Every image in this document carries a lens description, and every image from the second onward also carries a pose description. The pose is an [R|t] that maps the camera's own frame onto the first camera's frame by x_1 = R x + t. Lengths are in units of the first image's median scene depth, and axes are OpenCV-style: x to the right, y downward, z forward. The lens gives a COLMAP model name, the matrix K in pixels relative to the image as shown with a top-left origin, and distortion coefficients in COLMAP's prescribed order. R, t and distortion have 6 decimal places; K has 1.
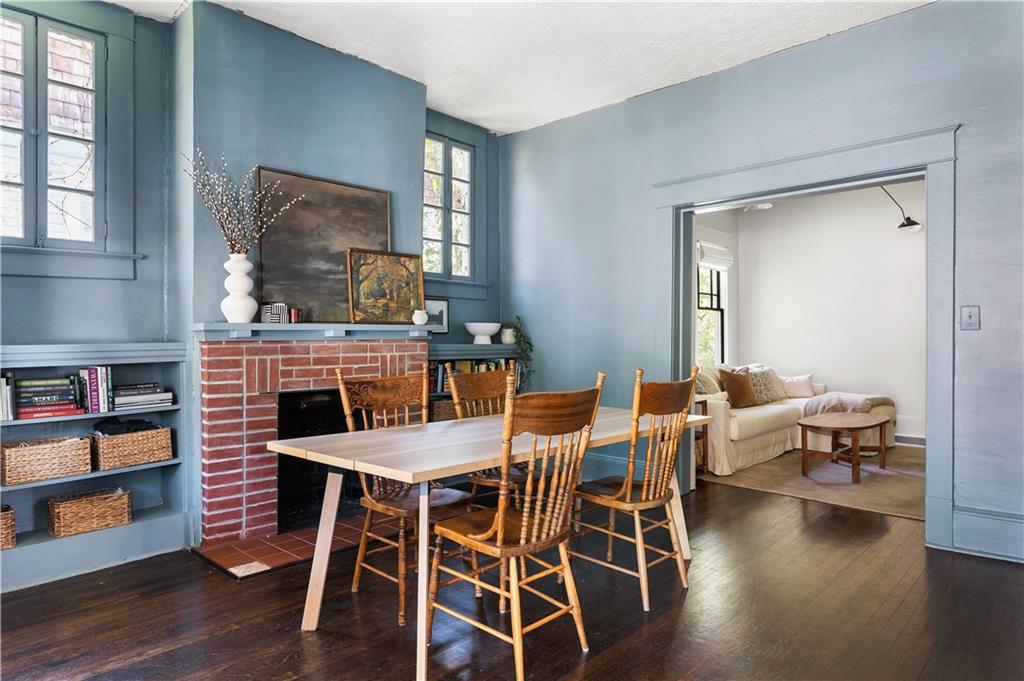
lens RADIAL K [[640.3, 0, 514.8], [0, 640.3, 335.4], [0, 0, 1]] dist [0.005519, 0.007113]
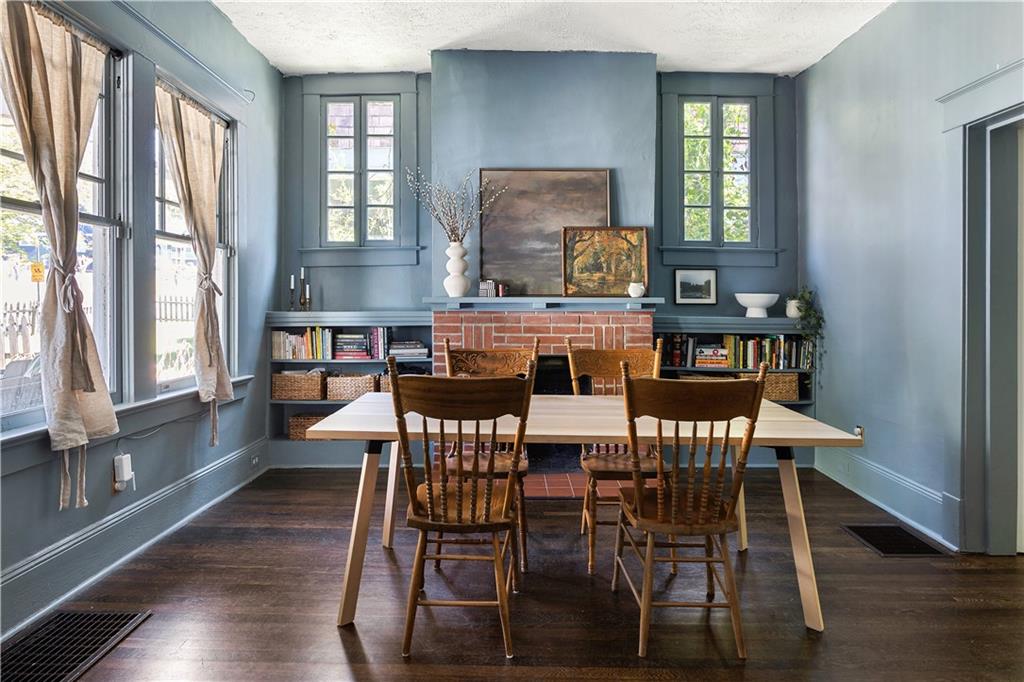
lens RADIAL K [[602.8, 0, 506.3], [0, 602.8, 297.1], [0, 0, 1]] dist [-0.004885, -0.000695]
pose [[0.679704, 0.005594, -0.733465, 0.460617], [-0.005108, 0.999983, 0.002893, -0.021235], [0.733468, 0.001780, 0.679721, 0.246165]]
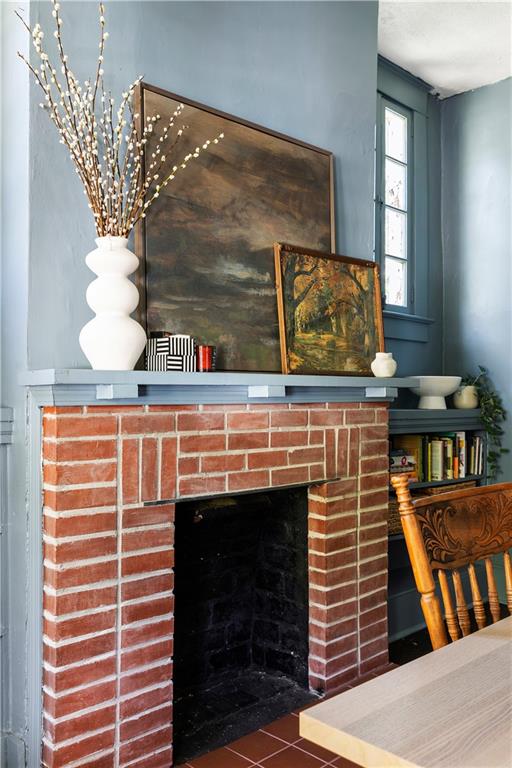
lens RADIAL K [[674.4, 0, 256.2], [0, 674.4, 385.5], [0, 0, 1]] dist [0.015624, 0.000761]
pose [[0.997207, -0.002247, -0.074652, -0.250922], [0.000933, 0.999844, -0.017629, 0.002004], [0.074680, 0.017510, 0.997054, 0.425550]]
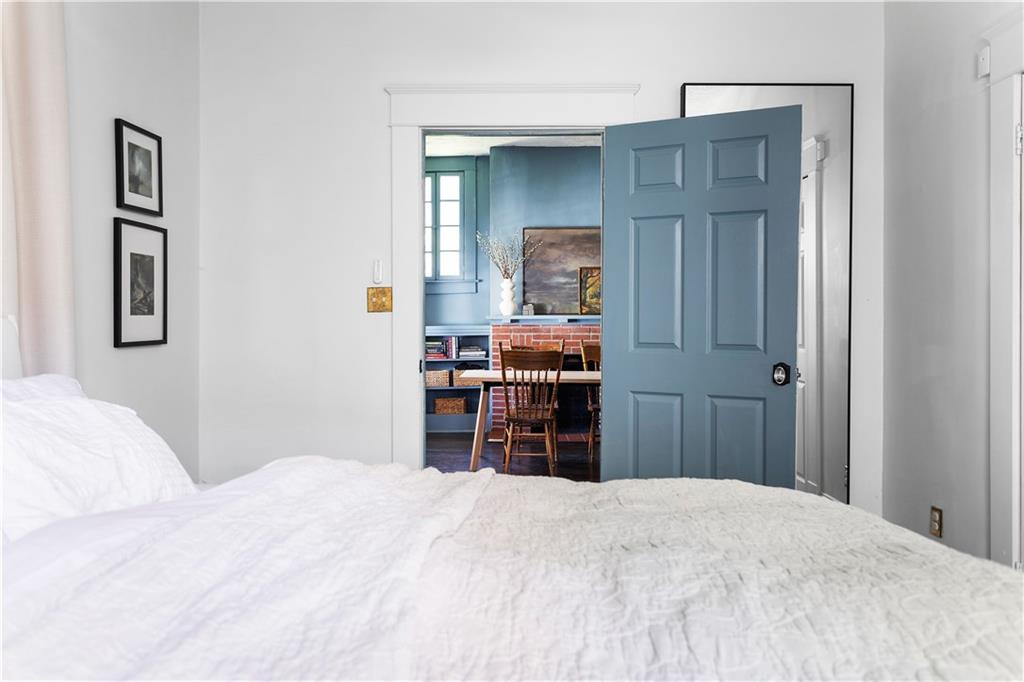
lens RADIAL K [[771.4, 0, 504.5], [0, 771.4, 344.0], [0, 0, 1]] dist [0.077764, 0.000282]
pose [[0.672556, 0.027494, -0.739535, 1.131697], [-0.000922, 0.999340, 0.036314, -0.016164], [0.740045, -0.023741, 0.672138, -0.482295]]
